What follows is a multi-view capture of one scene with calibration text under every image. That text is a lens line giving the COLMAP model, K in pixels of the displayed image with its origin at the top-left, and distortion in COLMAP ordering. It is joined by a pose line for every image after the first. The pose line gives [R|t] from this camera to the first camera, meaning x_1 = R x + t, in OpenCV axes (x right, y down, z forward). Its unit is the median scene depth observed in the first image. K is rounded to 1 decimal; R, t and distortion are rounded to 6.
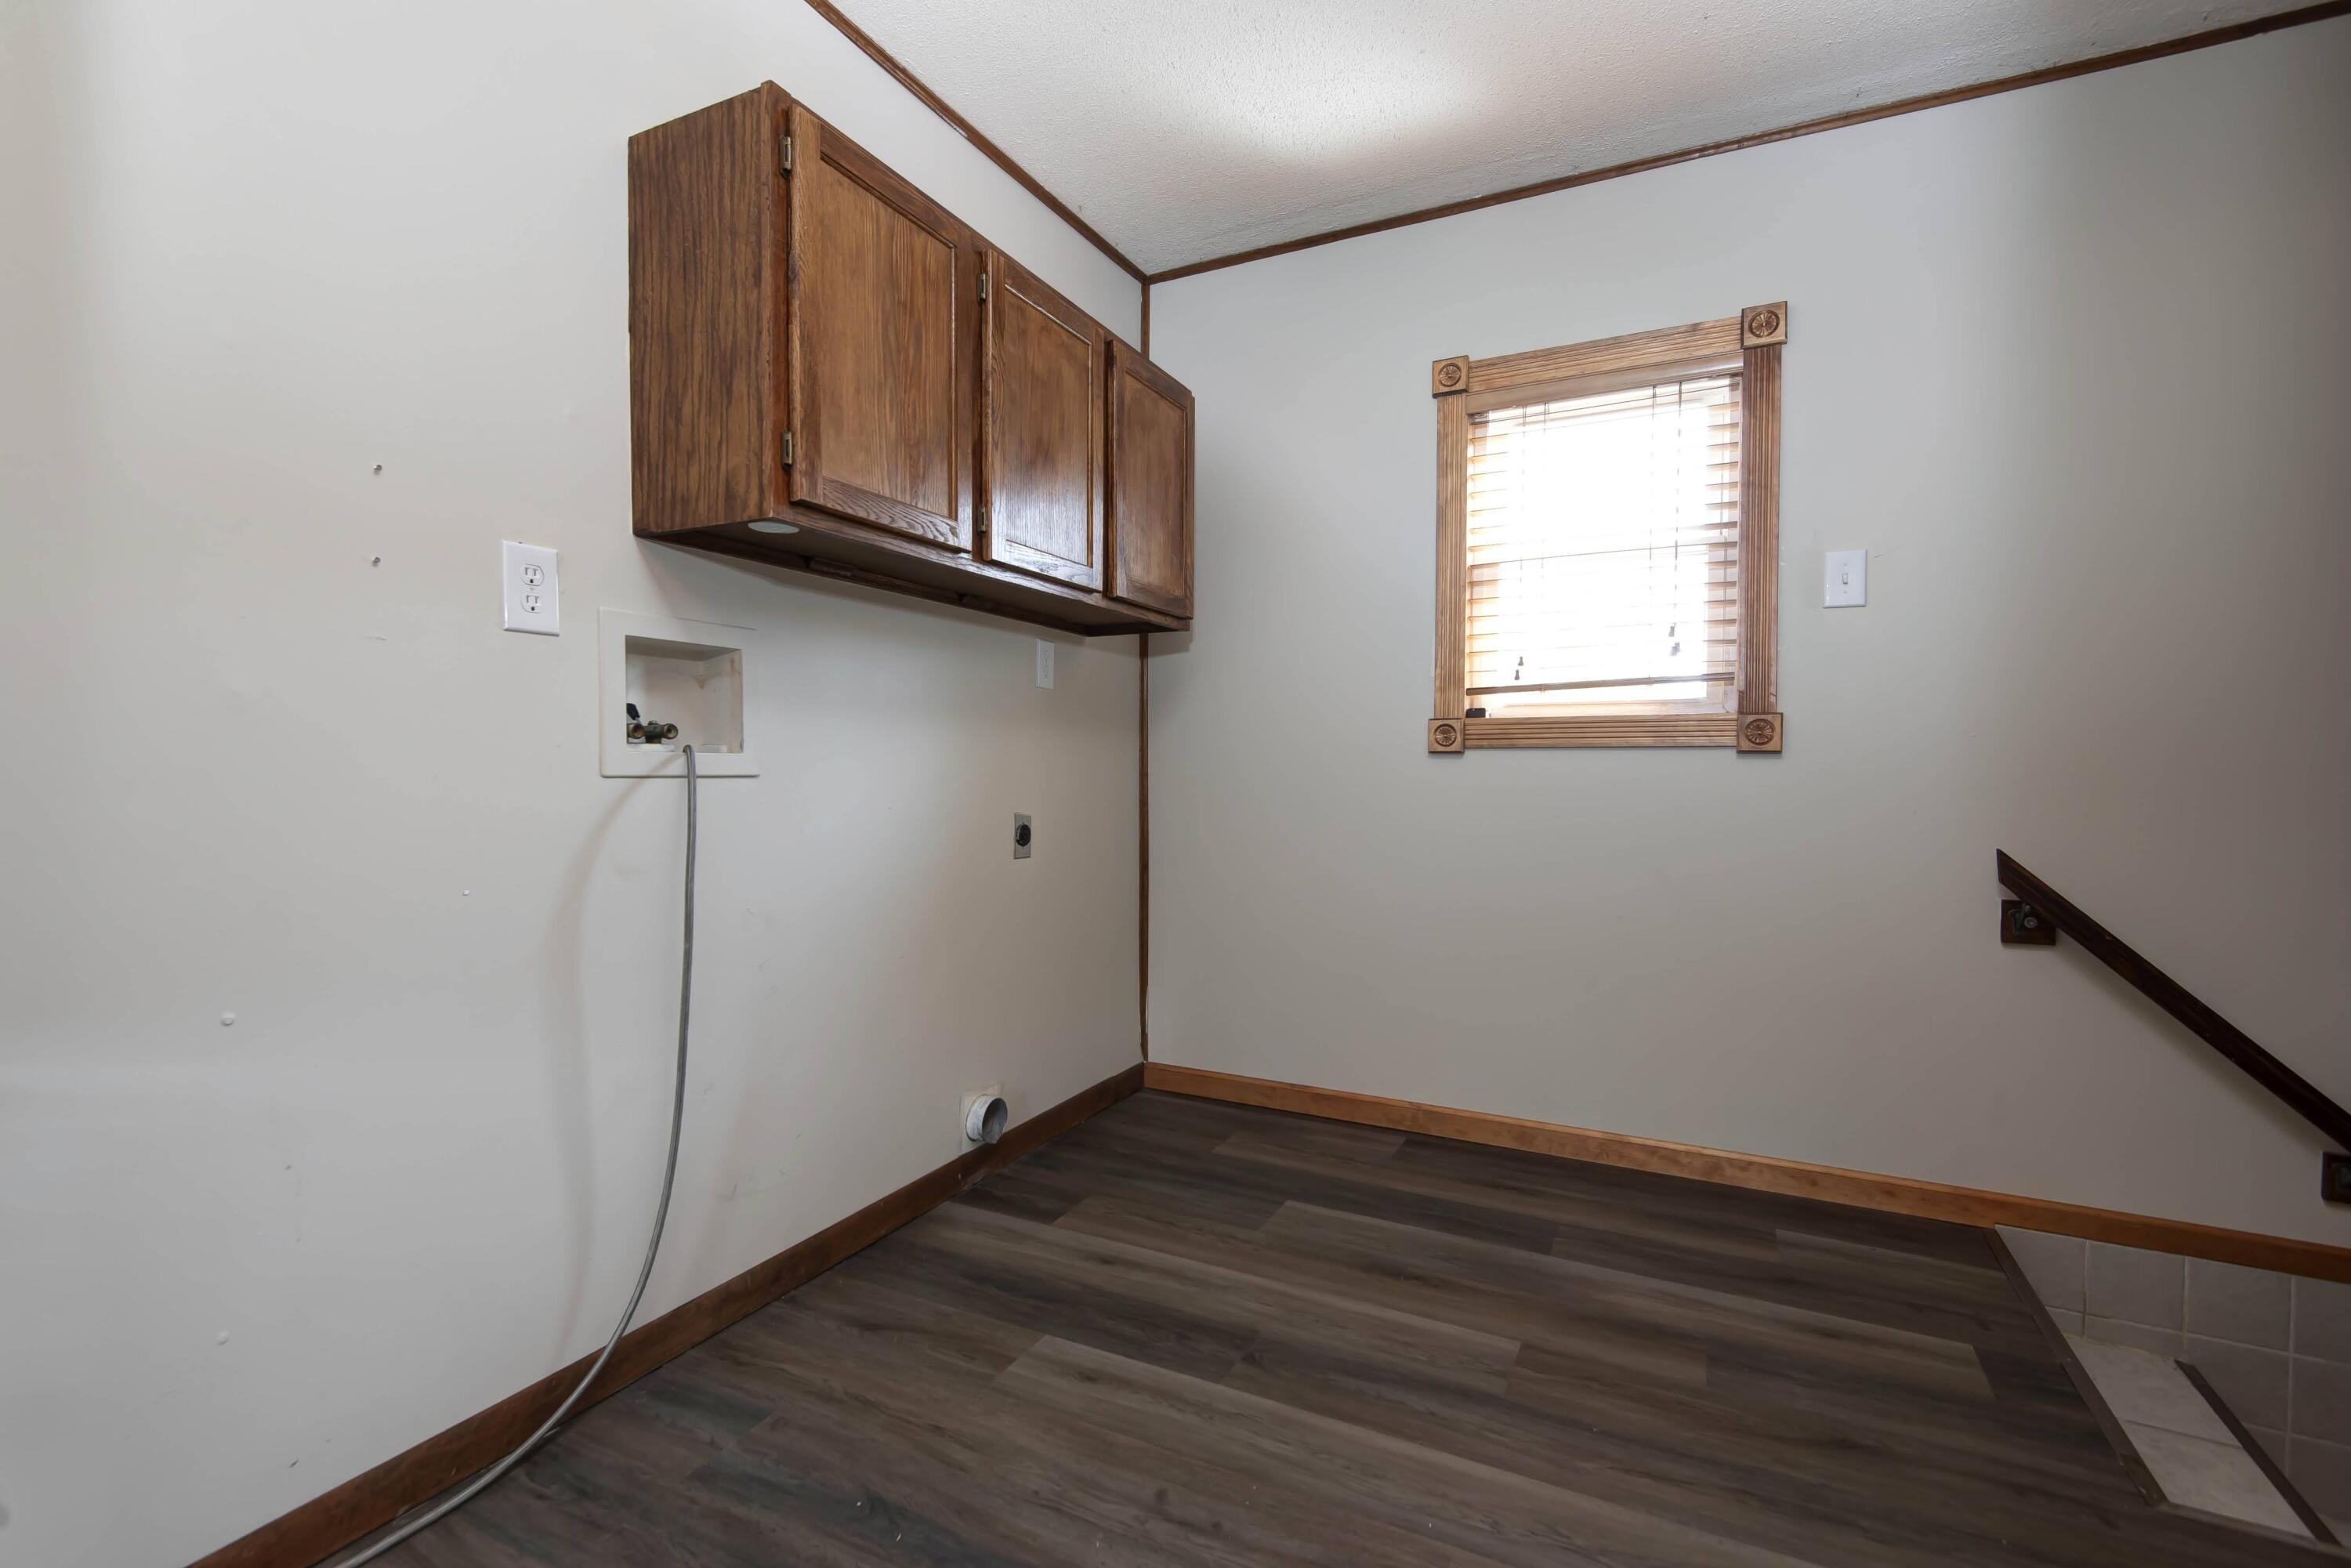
lens RADIAL K [[1076.0, 0, 1166.5], [0, 1076.0, 789.0], [0, 0, 1]] dist [-0.002068, -0.000574]
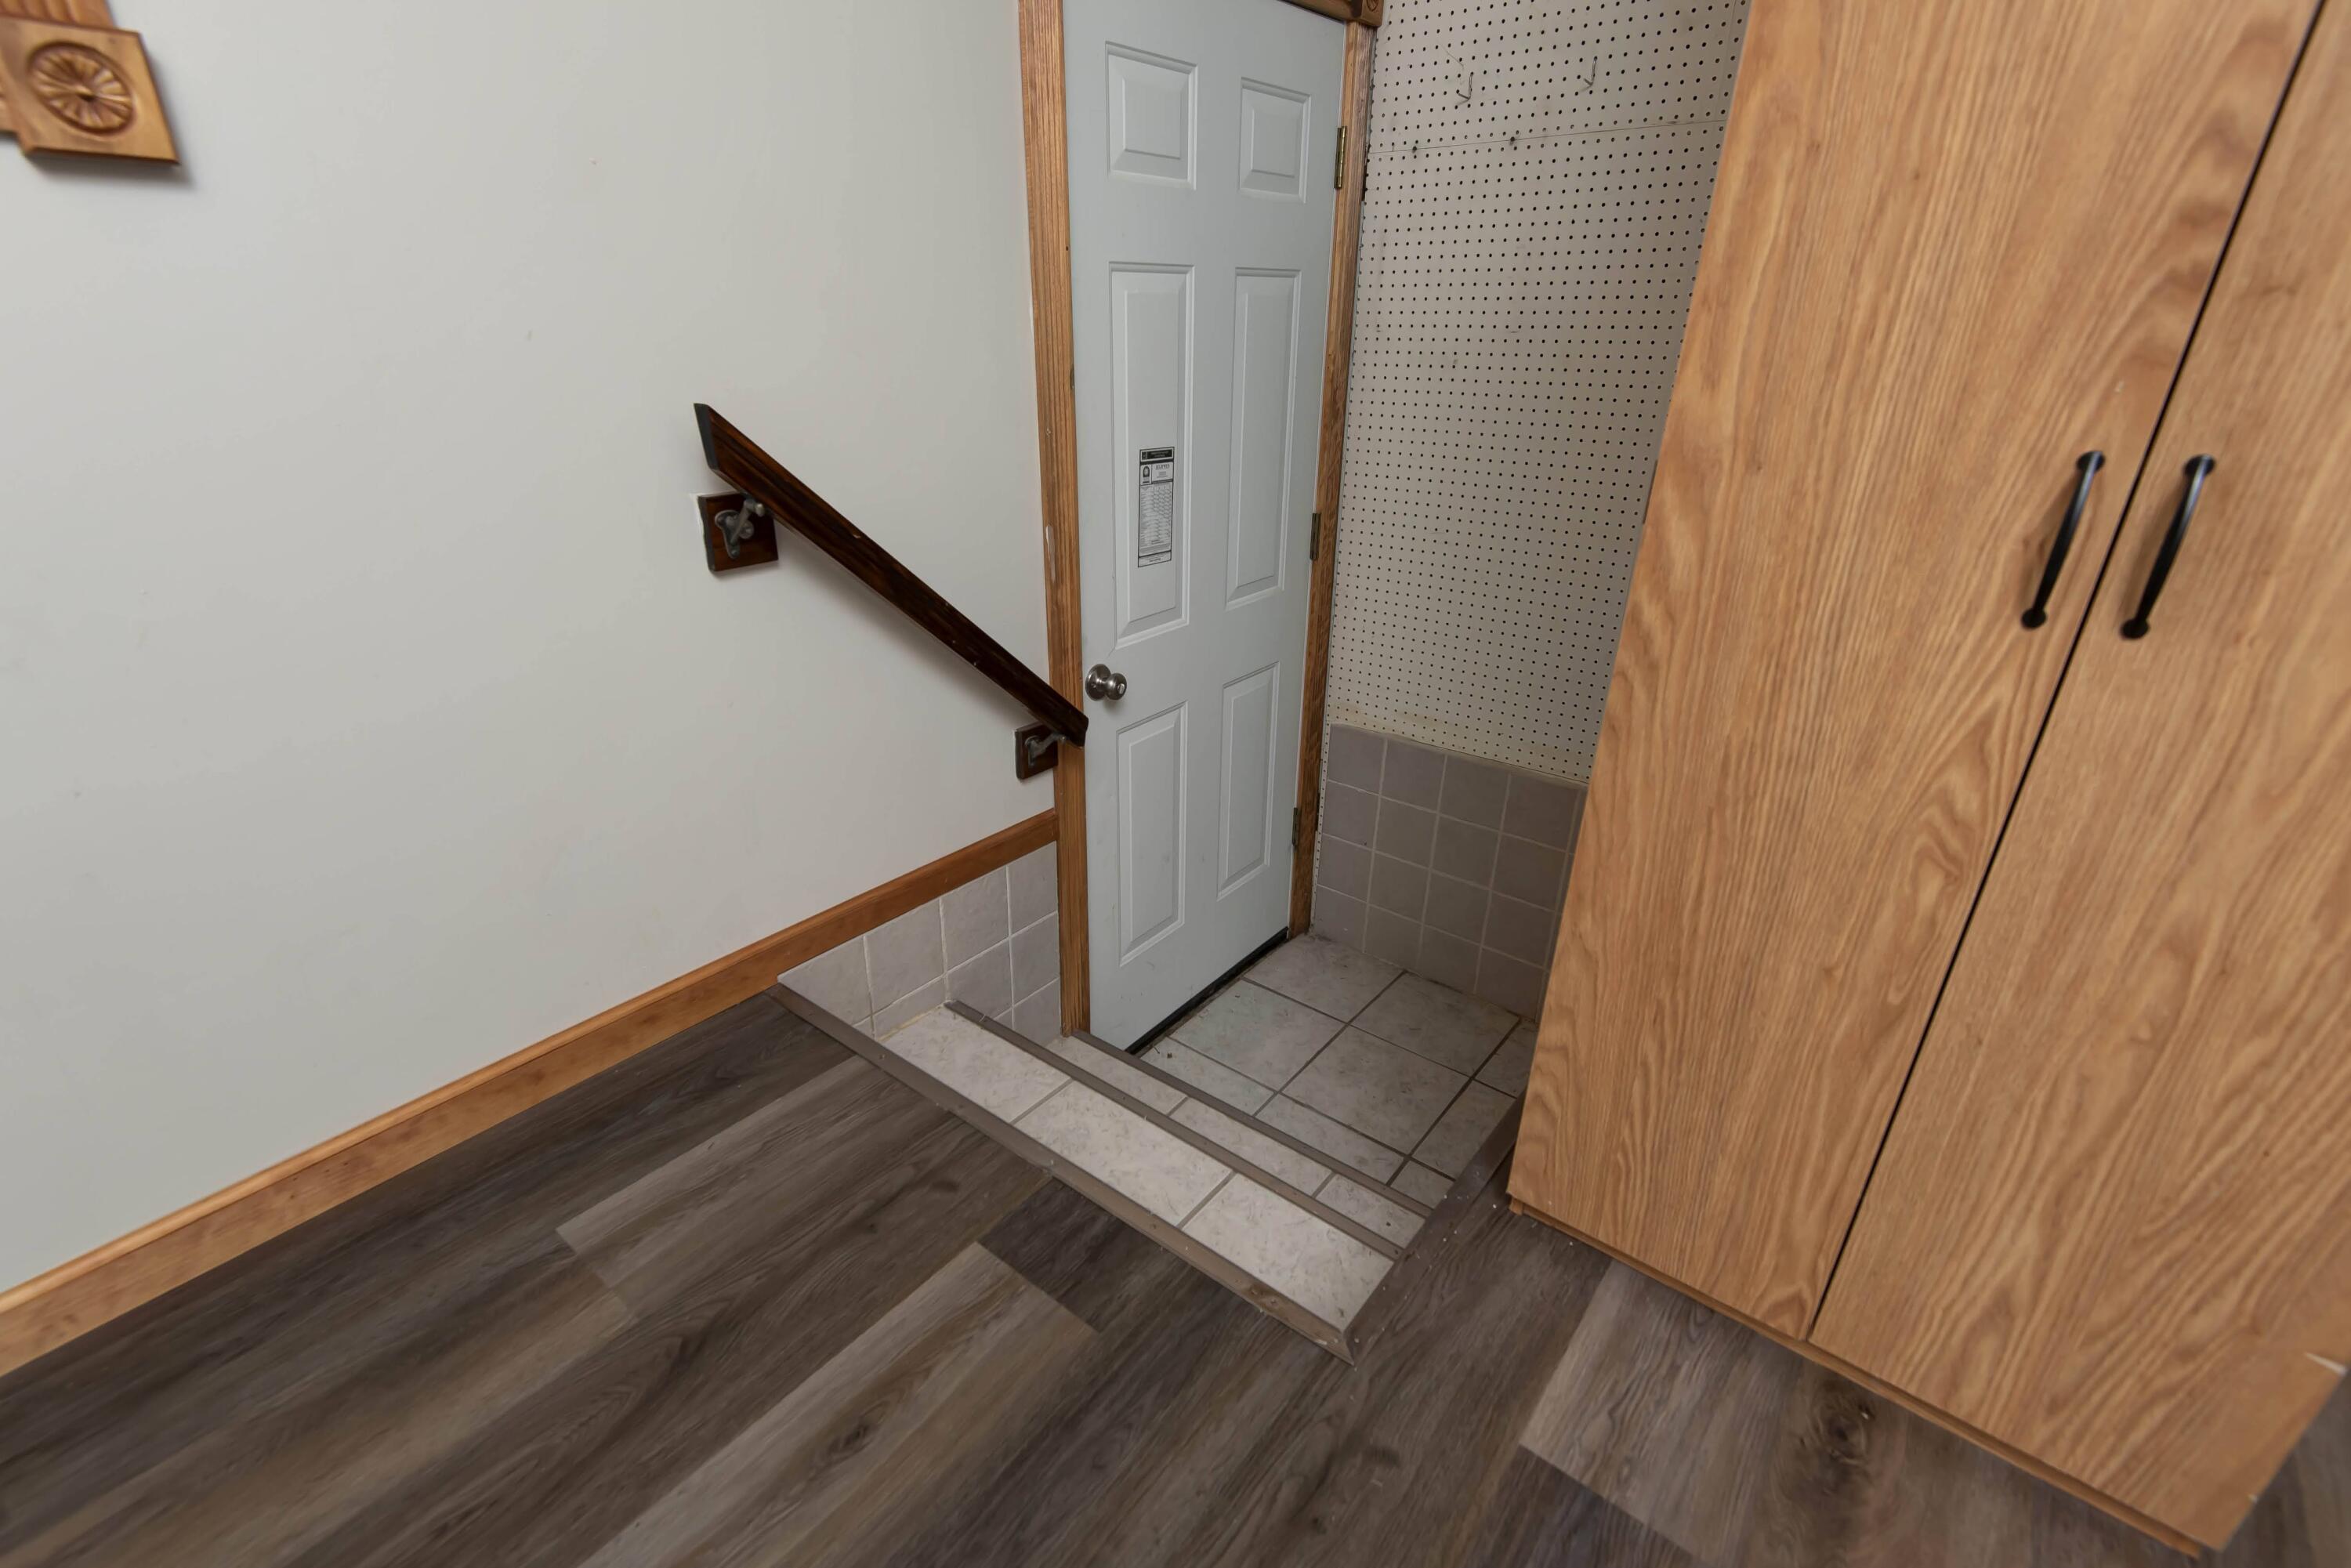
lens RADIAL K [[1076.0, 0, 1166.5], [0, 1076.0, 789.0], [0, 0, 1]] dist [-0.002068, -0.000574]
pose [[0.191300, -0.416589, 0.888740, 0.262207], [-0.001334, 0.905351, 0.424662, 0.001063], [-0.981531, -0.082423, 0.172637, 0.665280]]
